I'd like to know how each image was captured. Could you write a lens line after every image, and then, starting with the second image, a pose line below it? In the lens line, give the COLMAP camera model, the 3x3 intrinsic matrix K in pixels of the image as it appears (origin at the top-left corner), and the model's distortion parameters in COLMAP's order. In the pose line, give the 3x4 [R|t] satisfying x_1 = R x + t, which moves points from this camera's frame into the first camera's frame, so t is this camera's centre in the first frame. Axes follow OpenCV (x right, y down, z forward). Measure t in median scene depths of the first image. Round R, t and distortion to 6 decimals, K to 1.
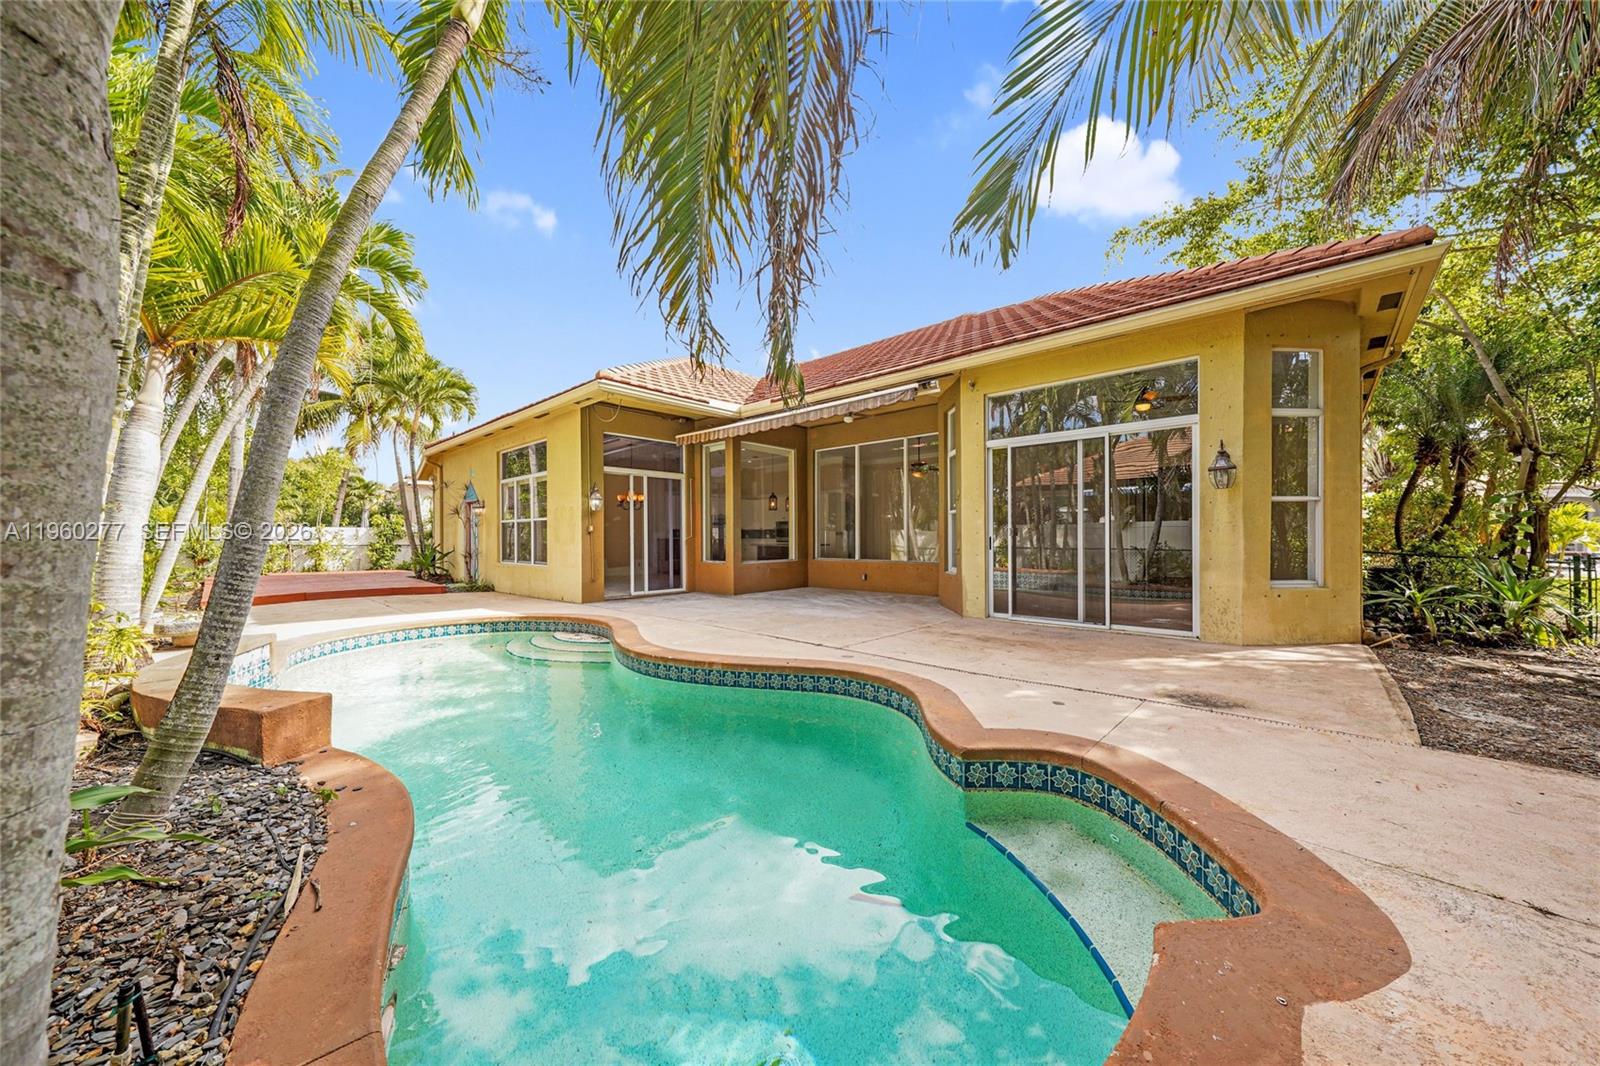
lens RADIAL K [[554.2, 0, 800.0], [0, 554.2, 533.0], [0, 0, 1]] dist [0.001083, 0.000020]
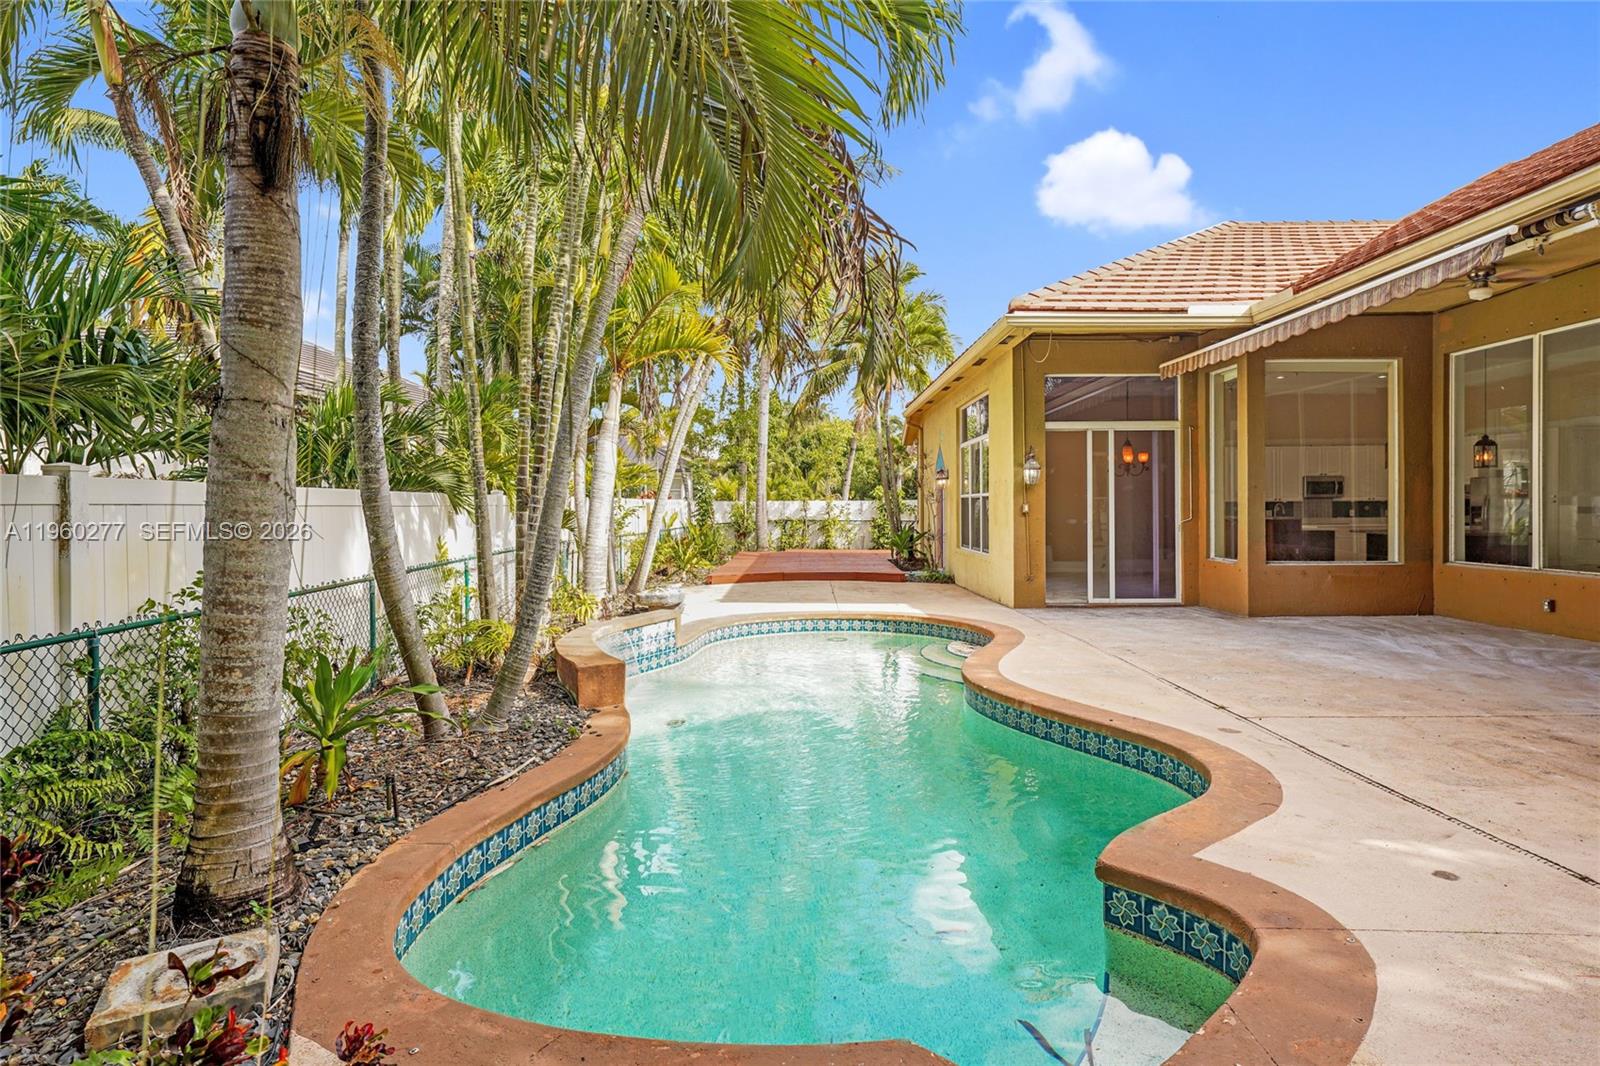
lens RADIAL K [[859.9, 0, 799.4], [0, 859.9, 502.9], [0, 0, 1]] dist [0.013015, -0.000188]
pose [[0.675780, -0.003676, -0.737094, 0.241990], [0.008887, 0.999956, 0.003162, -0.019510], [0.737050, -0.008687, 0.675782, -0.000718]]
